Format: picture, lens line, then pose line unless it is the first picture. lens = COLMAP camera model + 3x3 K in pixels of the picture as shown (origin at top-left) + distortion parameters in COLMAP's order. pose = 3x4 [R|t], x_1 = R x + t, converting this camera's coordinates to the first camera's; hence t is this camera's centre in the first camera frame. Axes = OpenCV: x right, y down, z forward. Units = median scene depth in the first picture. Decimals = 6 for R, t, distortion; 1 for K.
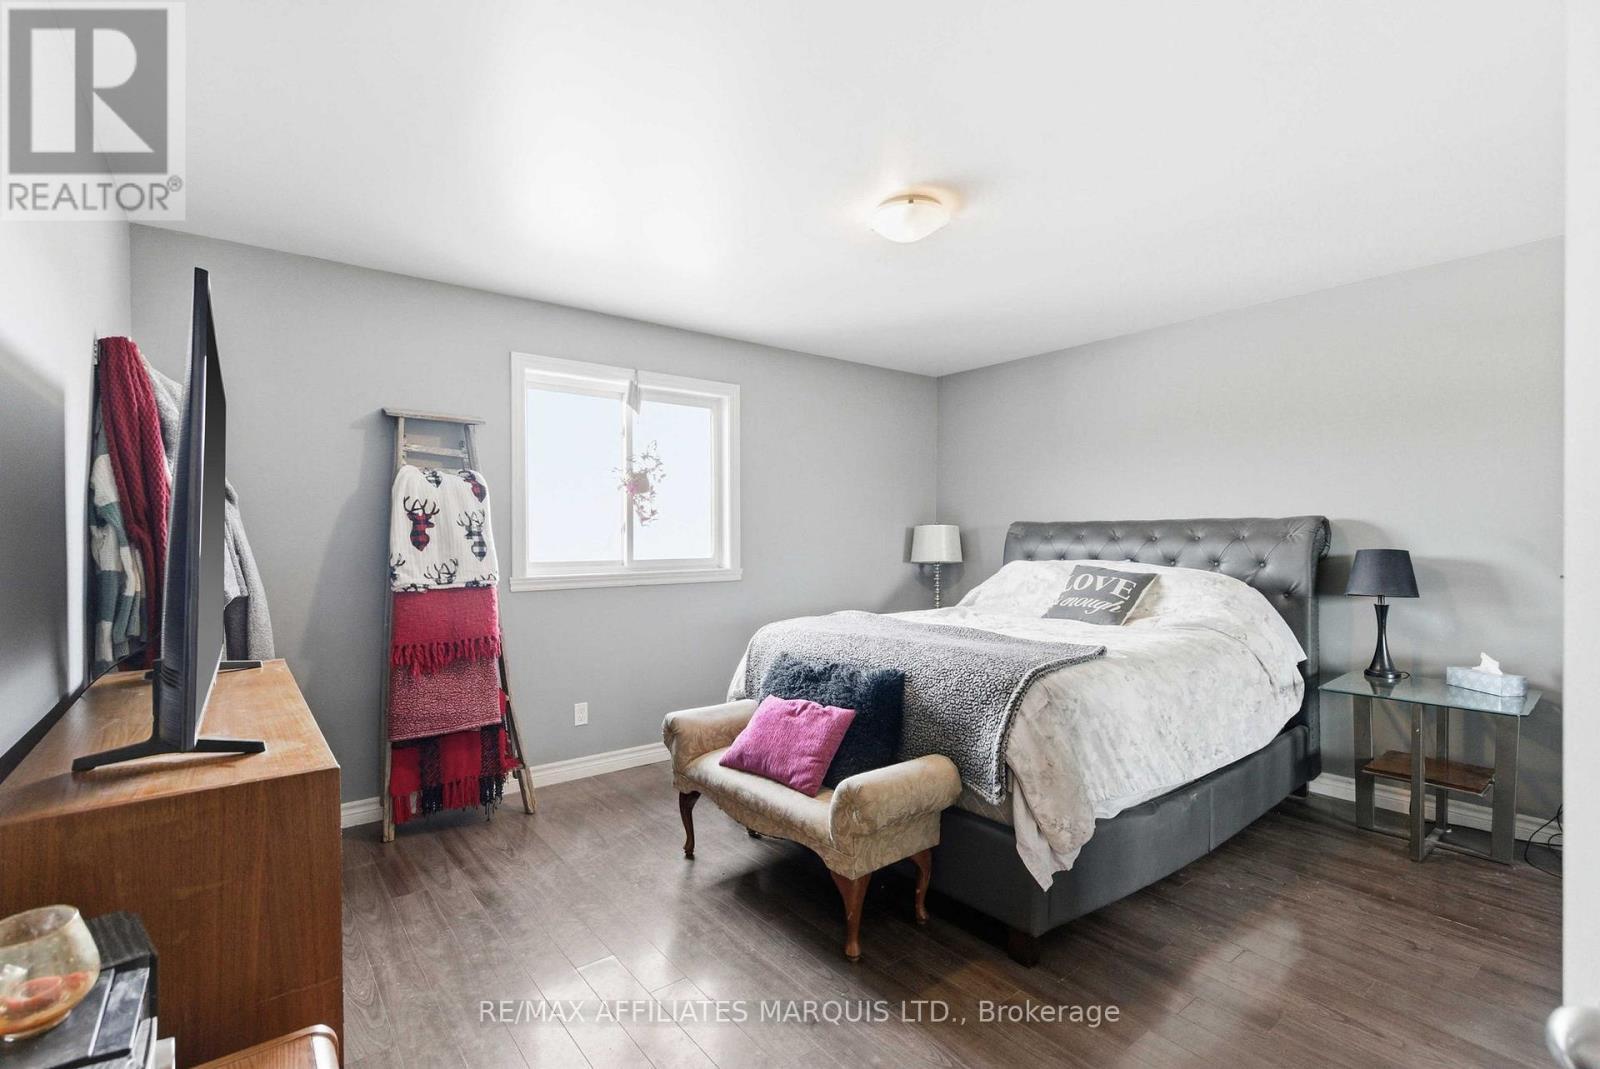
lens RADIAL K [[736.5, 0, 804.0], [0, 736.5, 535.6], [0, 0, 1]] dist [-0.004827, 0.003674]
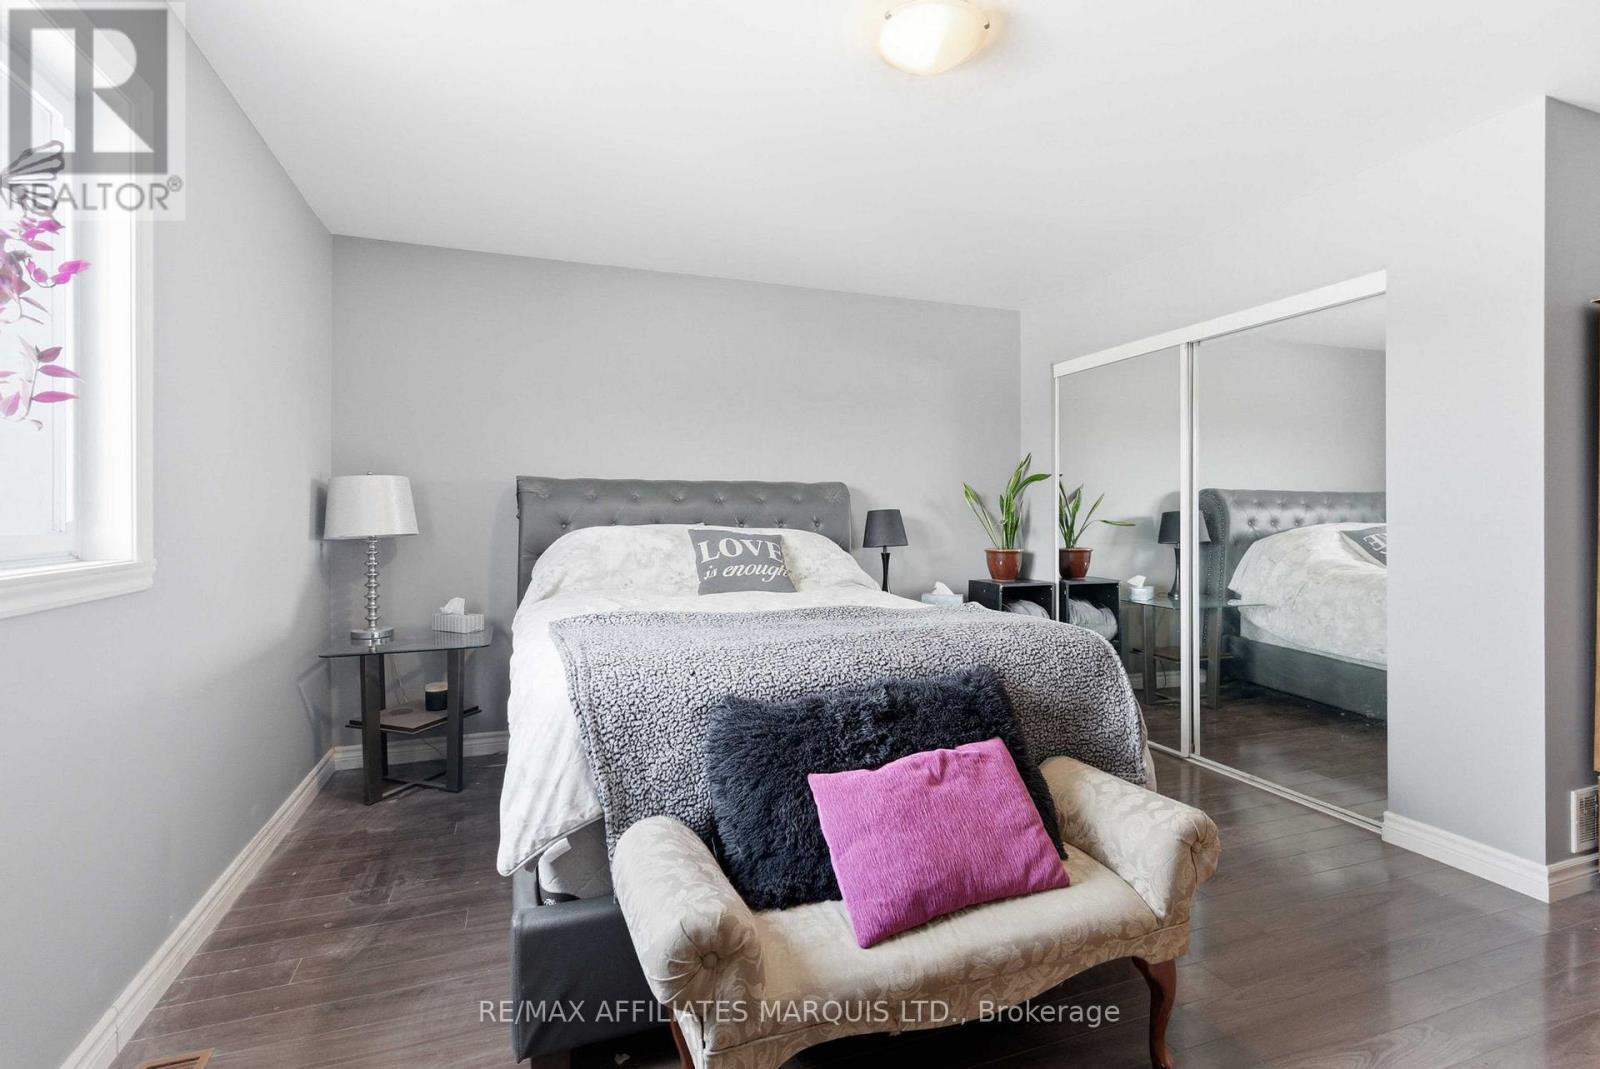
lens RADIAL K [[736.5, 0, 796.7], [0, 736.5, 518.9], [0, 0, 1]] dist [-0.004827, 0.003674]
pose [[0.315910, -0.003103, 0.948784, -0.442453], [0.001217, 0.999995, 0.002865, 0.028650], [-0.948789, 0.000250, 0.315912, 0.692442]]
